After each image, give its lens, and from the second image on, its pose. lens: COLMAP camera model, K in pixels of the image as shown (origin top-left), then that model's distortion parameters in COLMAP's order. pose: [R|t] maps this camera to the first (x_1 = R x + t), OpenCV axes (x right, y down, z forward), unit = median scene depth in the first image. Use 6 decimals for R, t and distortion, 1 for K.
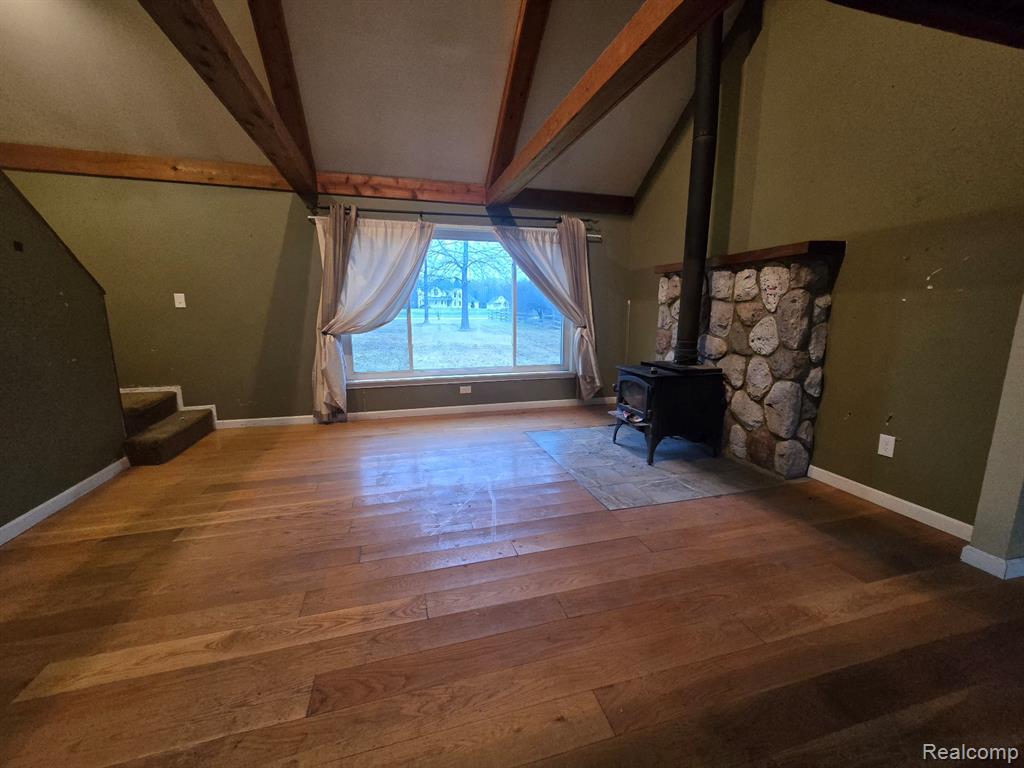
lens RADIAL K [[415.3, 0, 519.1], [0, 415.3, 382.1], [0, 0, 1]] dist [0.003005, -0.000357]
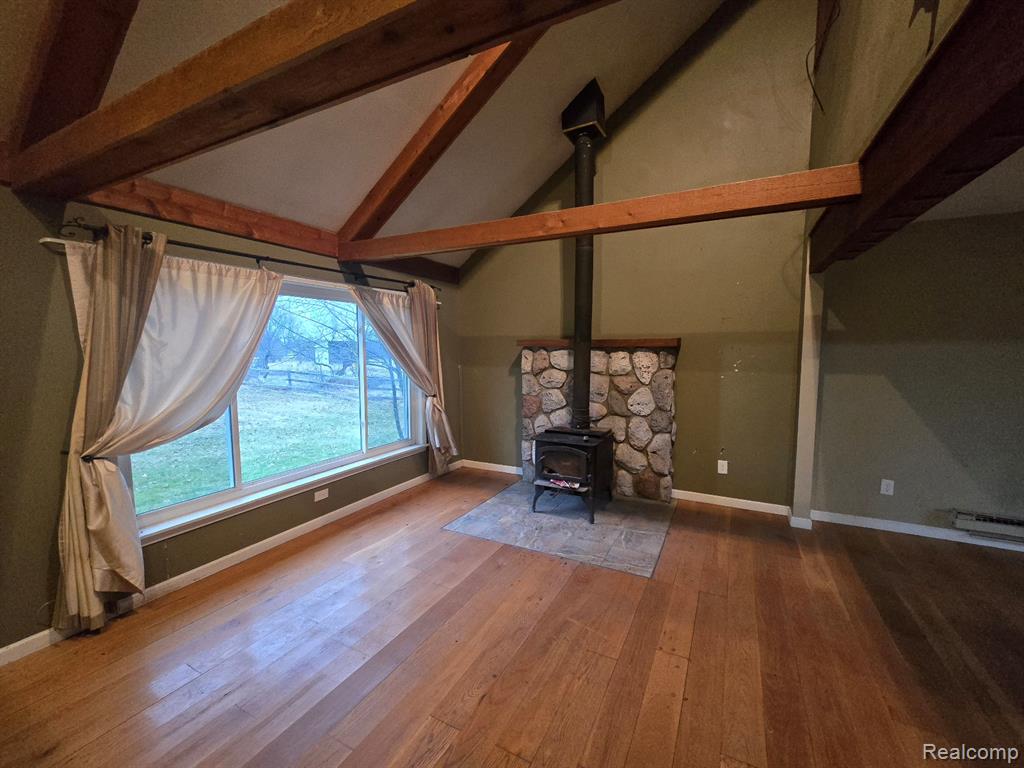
lens RADIAL K [[415.3, 0, 519.1], [0, 415.3, 382.1], [0, 0, 1]] dist [0.003005, -0.000357]
pose [[0.693687, -0.062696, 0.717543, -0.583428], [0.126573, 0.991313, -0.035747, -0.158618], [-0.709068, 0.115619, 0.695596, 0.305074]]
